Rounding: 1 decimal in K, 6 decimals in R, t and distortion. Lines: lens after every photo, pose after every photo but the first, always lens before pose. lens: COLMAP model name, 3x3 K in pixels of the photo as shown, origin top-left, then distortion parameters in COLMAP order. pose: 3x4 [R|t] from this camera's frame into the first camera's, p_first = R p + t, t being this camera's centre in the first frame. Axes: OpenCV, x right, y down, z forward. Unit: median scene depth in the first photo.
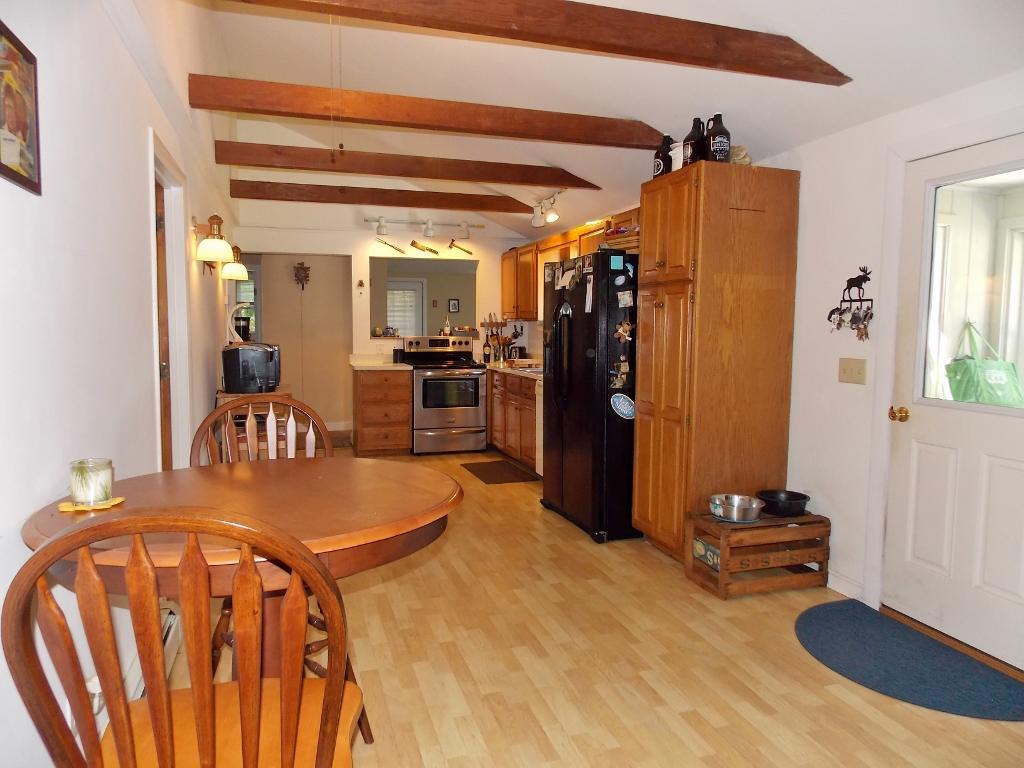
lens RADIAL K [[682.0, 0, 512.0], [0, 682.0, 384.0], [0, 0, 1]] dist [-0.003975, -0.001984]
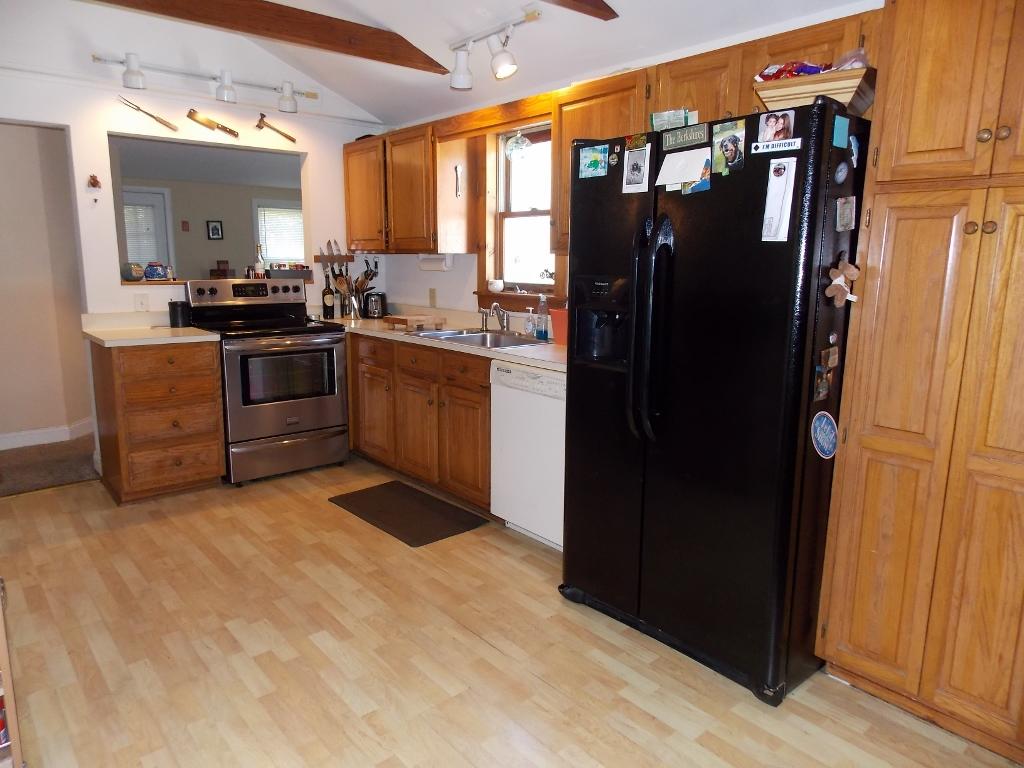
lens RADIAL K [[675.9, 0, 506.6], [0, 675.9, 377.7], [0, 0, 1]] dist [0.007420, 0.002488]
pose [[0.922465, -0.066280, 0.380348, -0.233756], [0.030123, 0.994507, 0.100246, -0.064827], [-0.384903, -0.081016, 0.919394, 0.641410]]
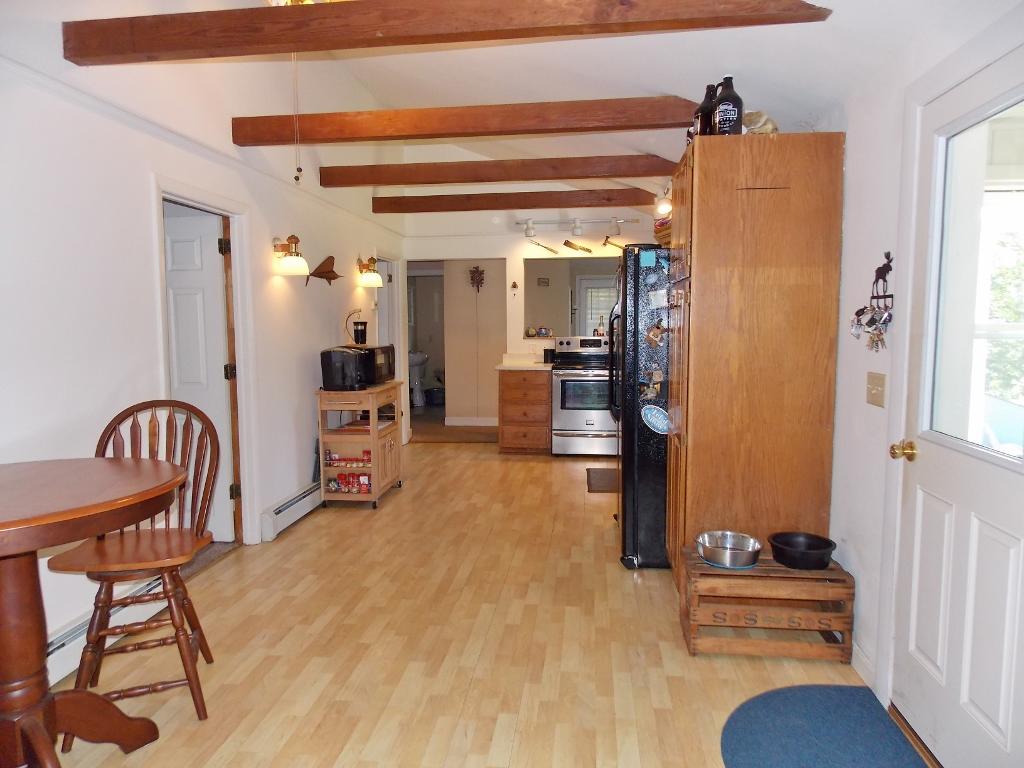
lens RADIAL K [[683.6, 0, 512.0], [0, 683.6, 384.0], [0, 0, 1]] dist [0.000970, 0.001879]
pose [[0.907696, 0.026361, -0.418799, 0.364695], [-0.022818, 0.999649, 0.013466, -0.021515], [0.419007, -0.002667, 0.907979, 0.108666]]
